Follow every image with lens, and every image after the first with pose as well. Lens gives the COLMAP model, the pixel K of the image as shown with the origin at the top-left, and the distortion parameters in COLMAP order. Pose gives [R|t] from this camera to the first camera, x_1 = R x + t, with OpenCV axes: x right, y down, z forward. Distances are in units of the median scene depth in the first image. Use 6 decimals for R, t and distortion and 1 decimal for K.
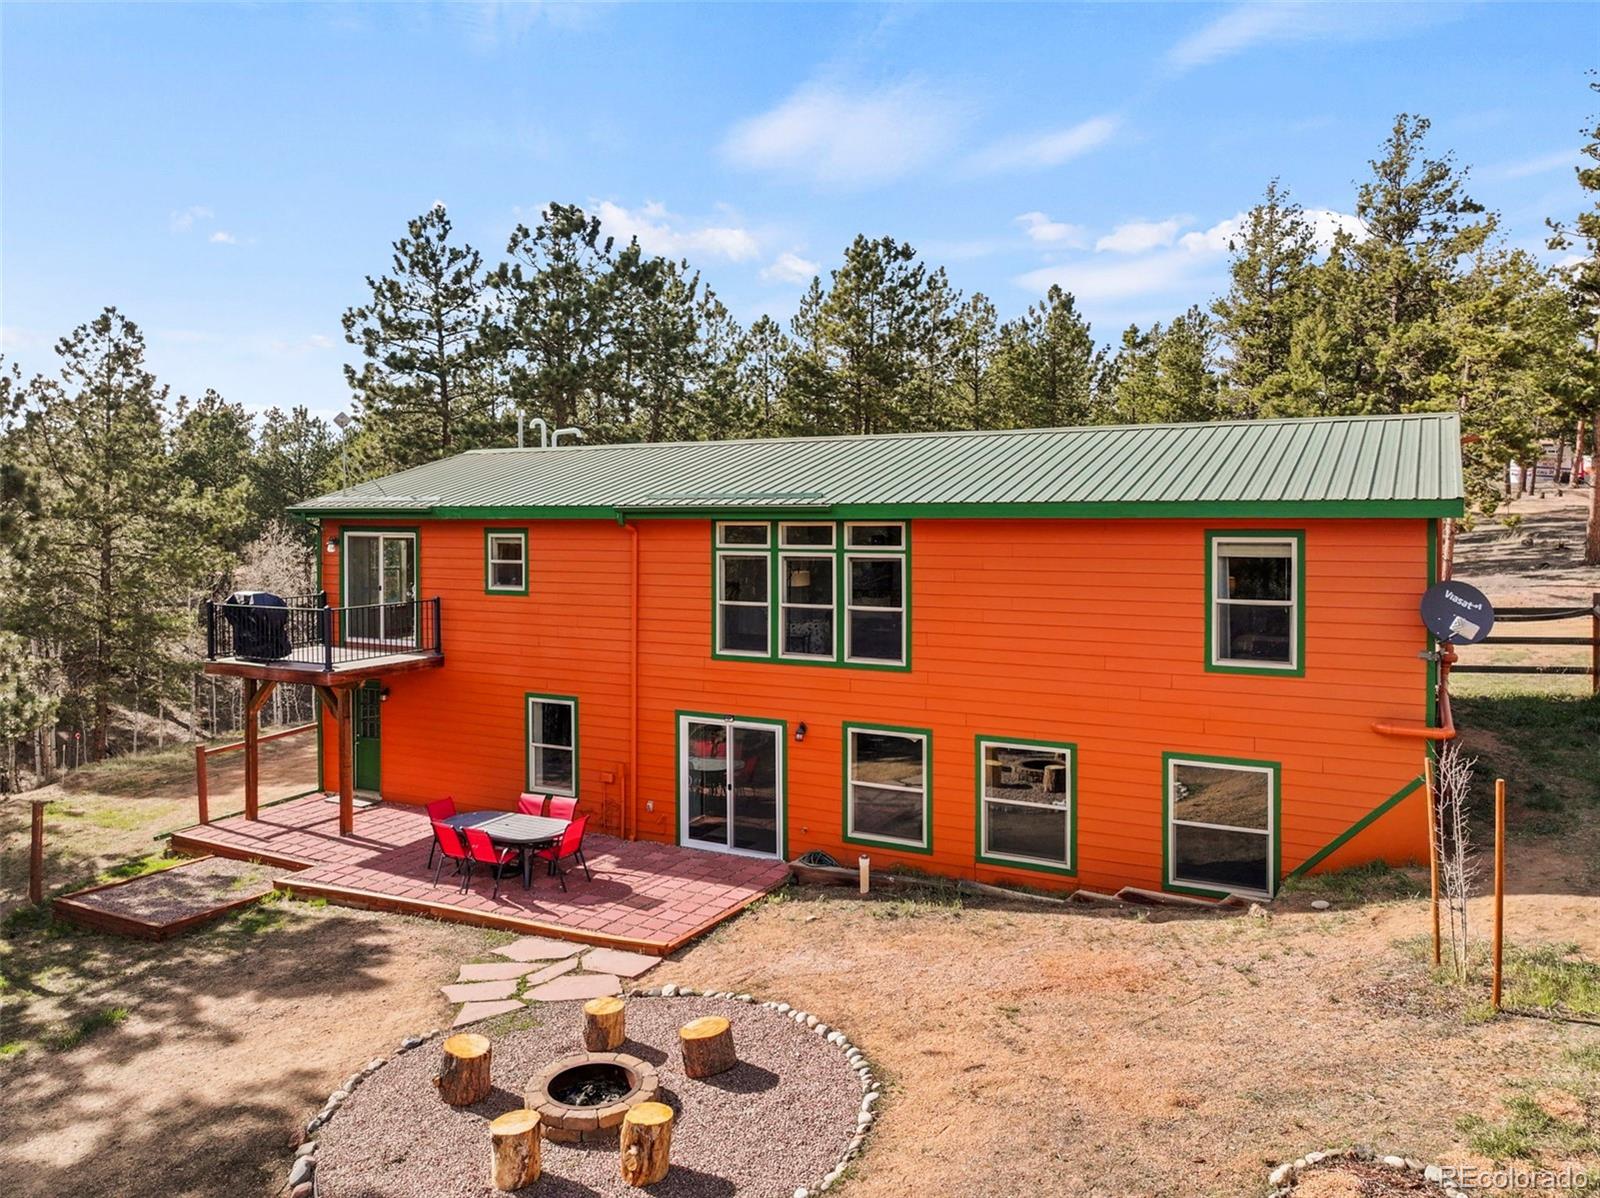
lens RADIAL K [[1126.6, 0, 797.0], [0, 1126.6, 526.9], [0, 0, 1]] dist [0.005440, 0.001147]
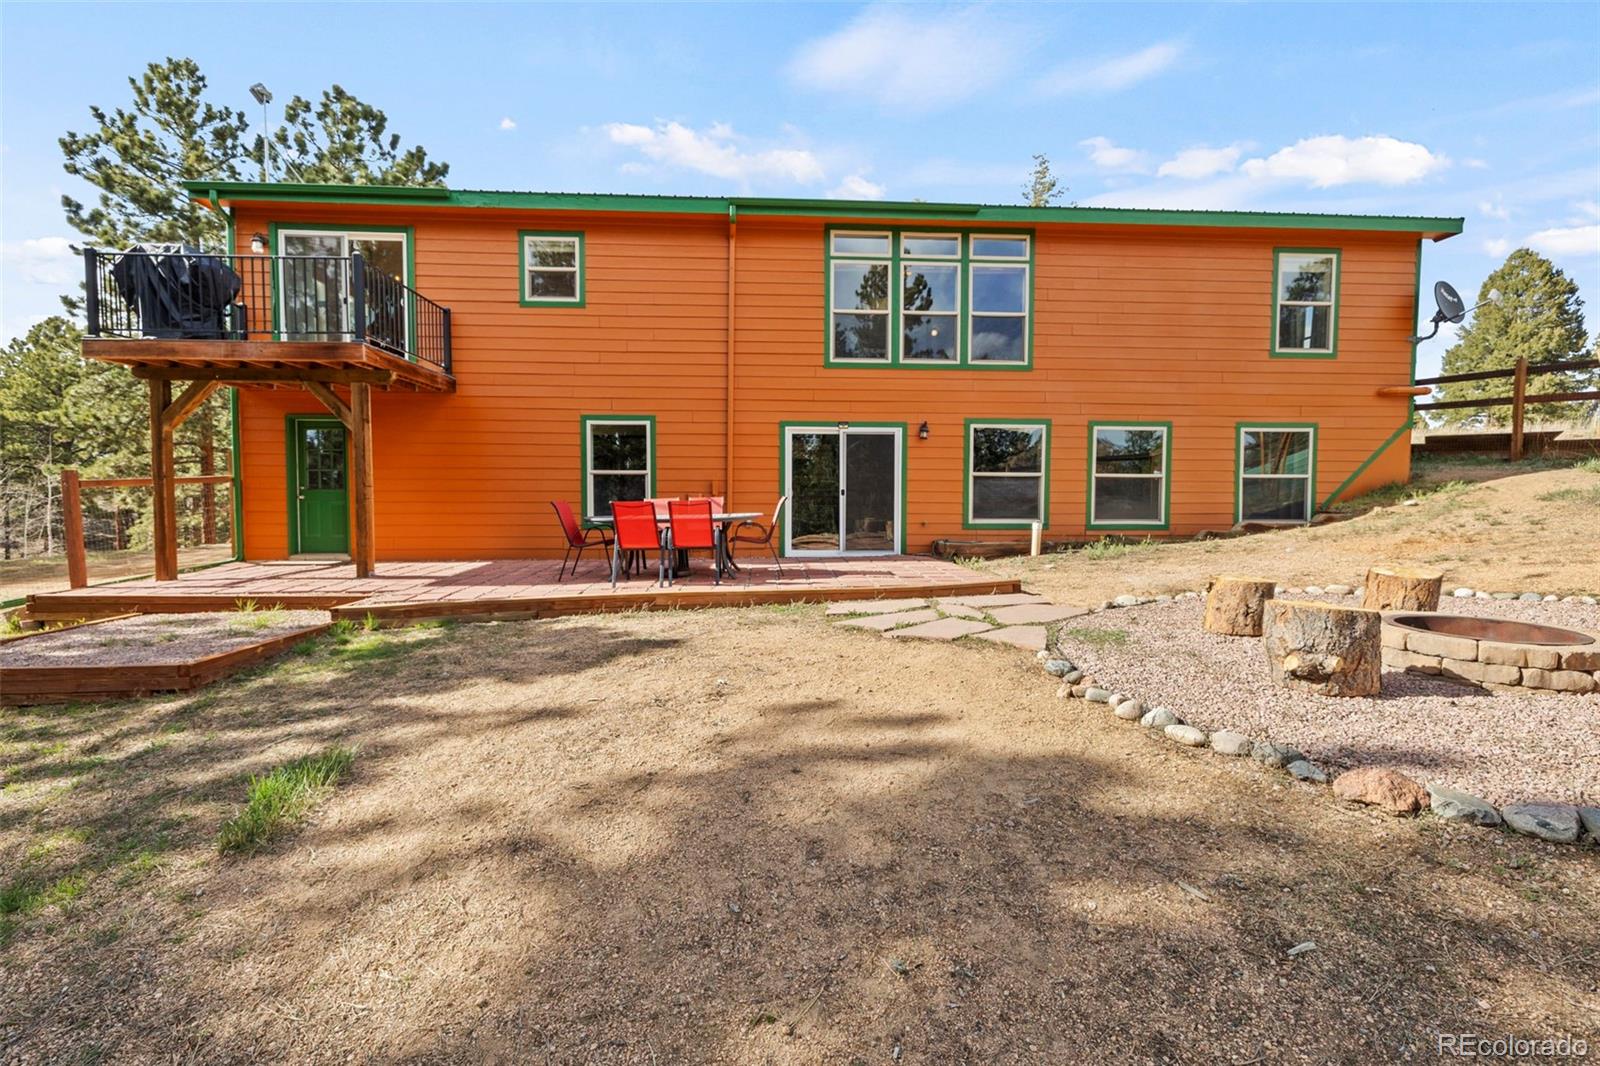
lens RADIAL K [[670.9, 0, 787.4], [0, 670.9, 523.9], [0, 0, 1]] dist [-0.001223, 0.000652]
pose [[0.856387, -0.015842, 0.516091, -0.371131], [-0.003310, 0.999340, 0.036167, 0.209706], [-0.516323, -0.032681, 0.855770, 0.440718]]
